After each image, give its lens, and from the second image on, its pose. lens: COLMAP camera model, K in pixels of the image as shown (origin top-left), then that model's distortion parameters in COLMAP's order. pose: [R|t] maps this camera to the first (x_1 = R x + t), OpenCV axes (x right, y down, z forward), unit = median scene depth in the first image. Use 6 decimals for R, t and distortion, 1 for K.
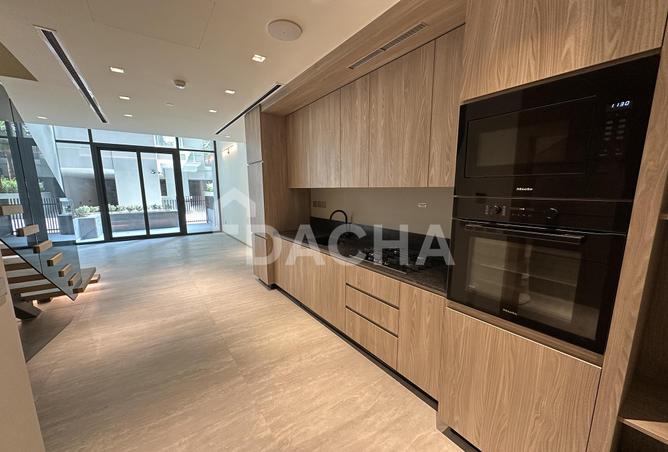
lens RADIAL K [[265.0, 0, 332.1], [0, 265.0, 234.3], [0, 0, 1]] dist [-0.000985, -0.000130]
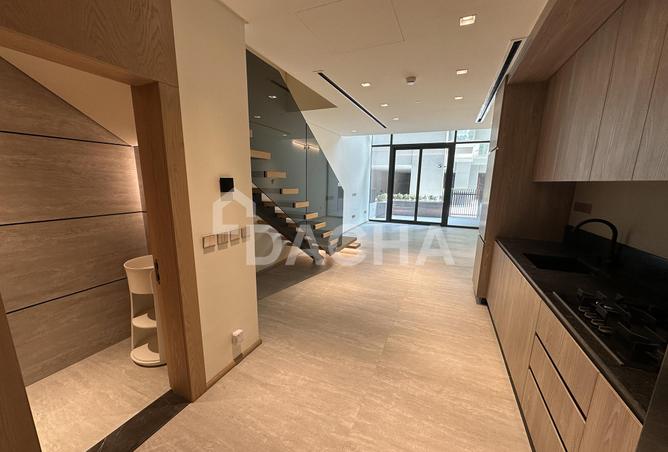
lens RADIAL K [[265.0, 0, 332.1], [0, 265.0, 234.3], [0, 0, 1]] dist [-0.000985, -0.000130]
pose [[0.527931, 0.179148, -0.830178, 0.211404], [-0.159298, 0.981038, 0.110401, -0.027883], [0.834214, 0.073961, 0.546458, 0.175322]]
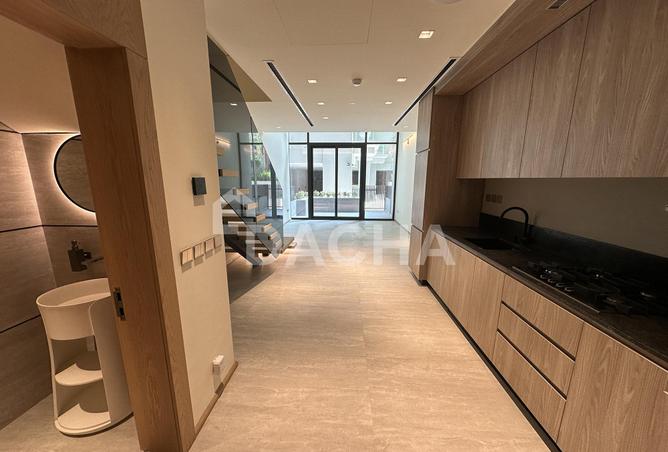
lens RADIAL K [[264.7, 0, 332.2], [0, 264.7, 235.4], [0, 0, 1]] dist [-0.000251, 0.000136]
pose [[0.789555, 0.134390, -0.598784, 0.075378], [-0.111065, 0.990907, 0.075947, -0.007961], [0.603546, 0.006540, 0.797301, 0.056270]]
